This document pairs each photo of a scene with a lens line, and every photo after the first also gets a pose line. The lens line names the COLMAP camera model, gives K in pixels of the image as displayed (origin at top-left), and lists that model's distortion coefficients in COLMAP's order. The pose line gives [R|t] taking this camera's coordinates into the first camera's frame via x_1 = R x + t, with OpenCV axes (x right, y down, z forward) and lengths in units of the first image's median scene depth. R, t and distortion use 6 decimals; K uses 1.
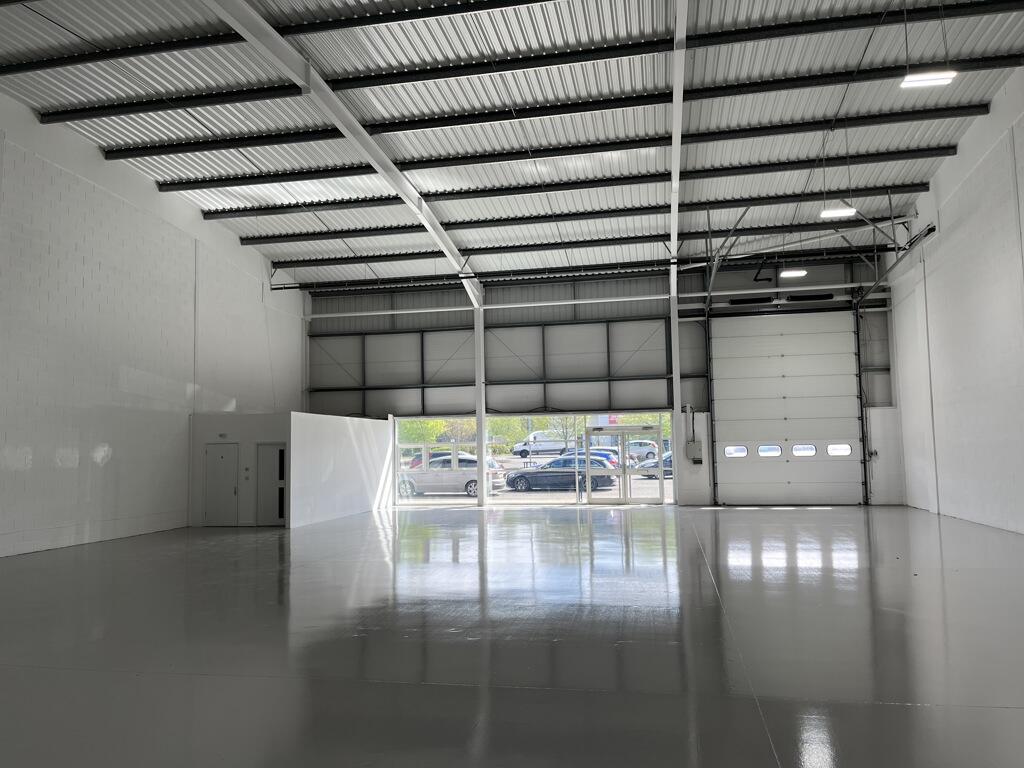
lens RADIAL K [[784.5, 0, 512.0], [0, 784.5, 384.0], [0, 0, 1]] dist [0.087081, -0.124867]
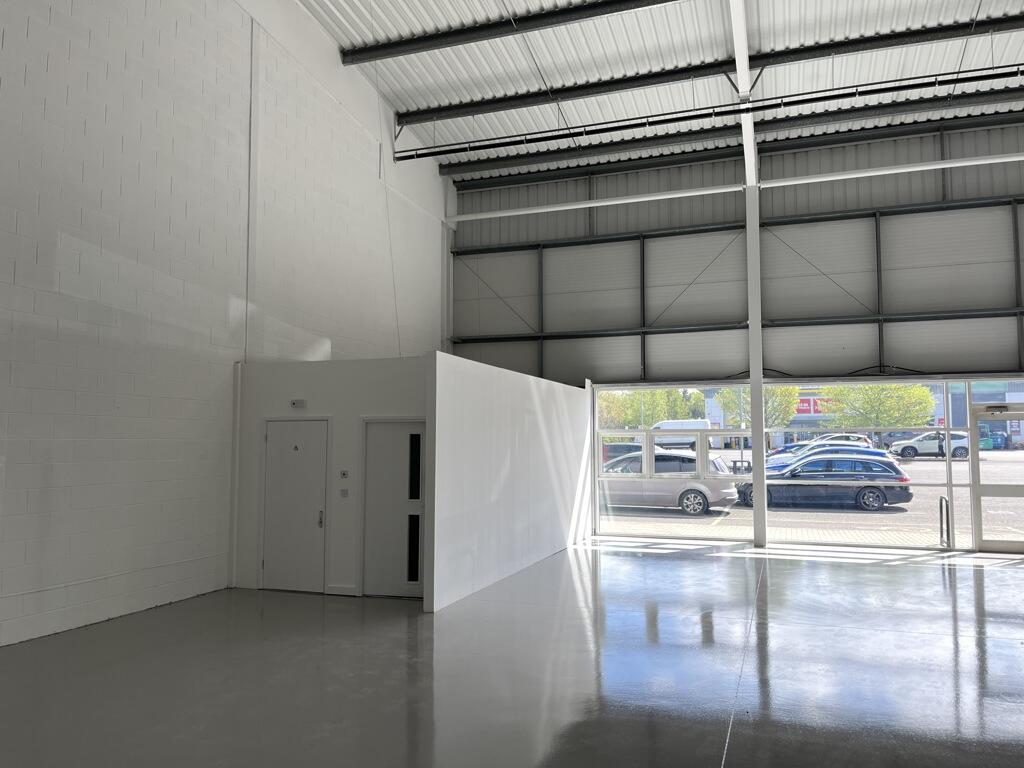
lens RADIAL K [[784.5, 0, 512.0], [0, 784.5, 384.0], [0, 0, 1]] dist [0.087081, -0.124867]
pose [[0.989165, 0.007432, -0.146618, -0.129721], [-0.005618, 0.999902, 0.012785, 0.036504], [0.146698, -0.011822, 0.989111, 0.426929]]
